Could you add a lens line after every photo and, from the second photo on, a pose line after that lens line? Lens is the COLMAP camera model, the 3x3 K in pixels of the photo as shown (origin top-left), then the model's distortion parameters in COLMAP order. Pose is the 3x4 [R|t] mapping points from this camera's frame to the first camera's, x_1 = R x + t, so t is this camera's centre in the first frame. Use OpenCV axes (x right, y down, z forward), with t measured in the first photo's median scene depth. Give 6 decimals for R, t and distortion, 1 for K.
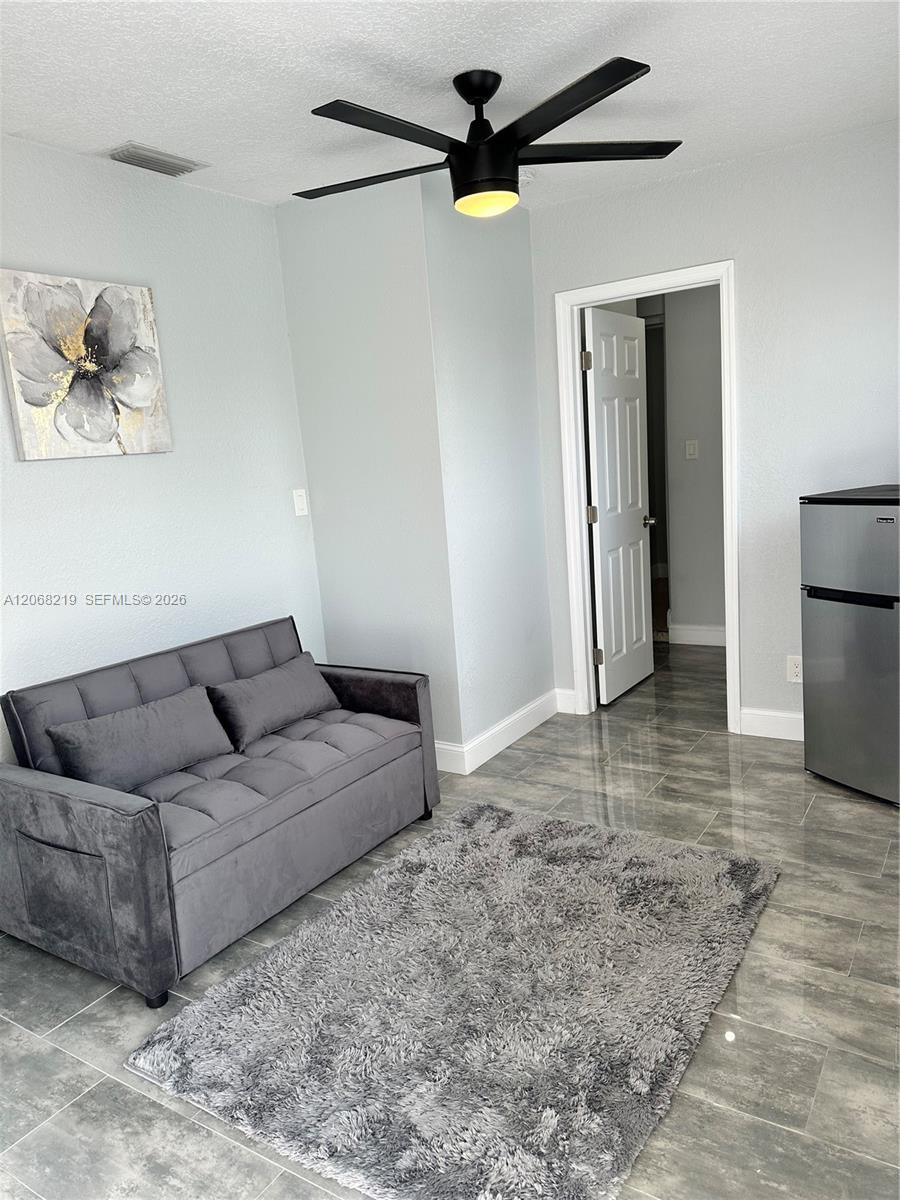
lens RADIAL K [[859.8, 0, 450.7], [0, 859.8, 598.7], [0, 0, 1]] dist [0.050335, -0.001249]
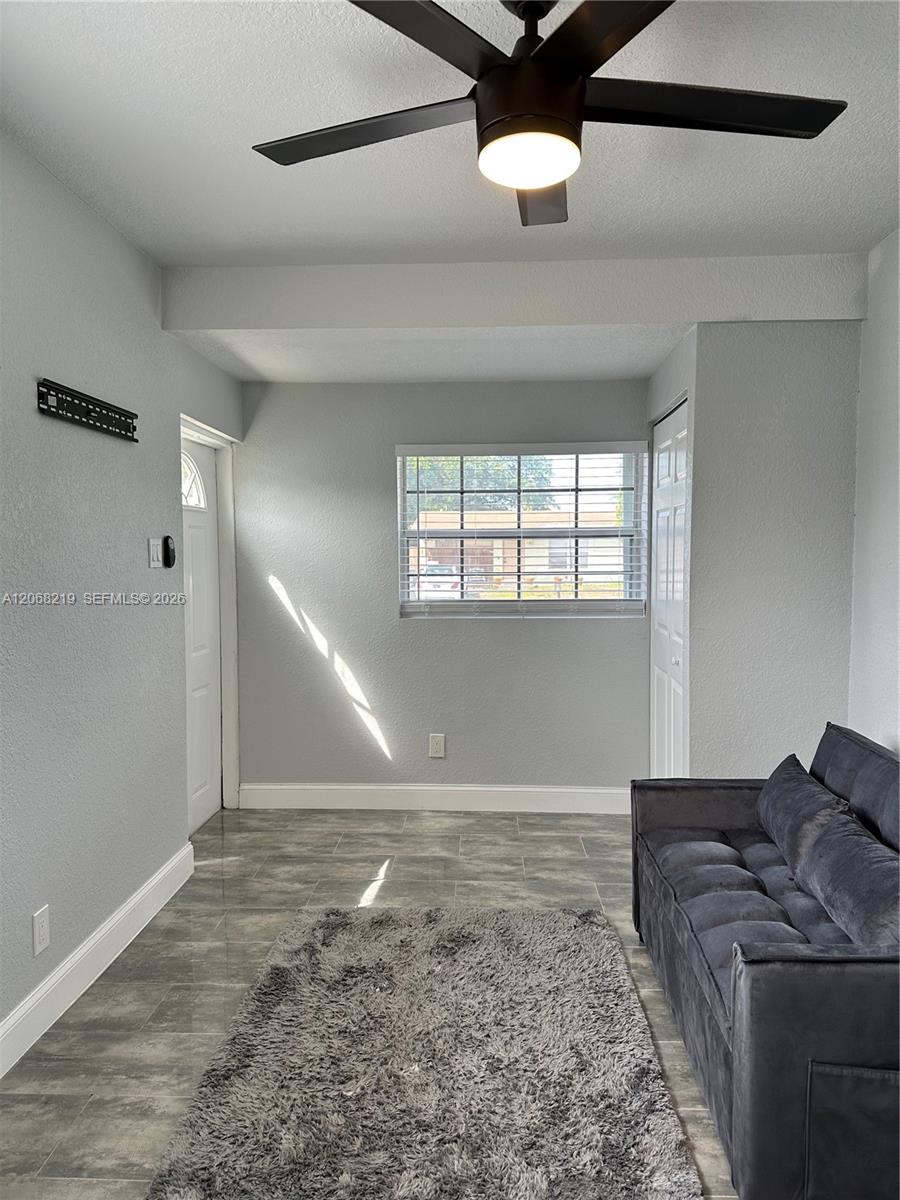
lens RADIAL K [[859.8, 0, 450.1], [0, 859.8, 600.3], [0, 0, 1]] dist [0.050335, -0.001249]
pose [[-0.857556, 0.105654, -0.503424, 0.551752], [-0.024653, 0.969112, 0.245384, -0.367794], [0.513800, 0.222841, -0.828463, 1.917274]]
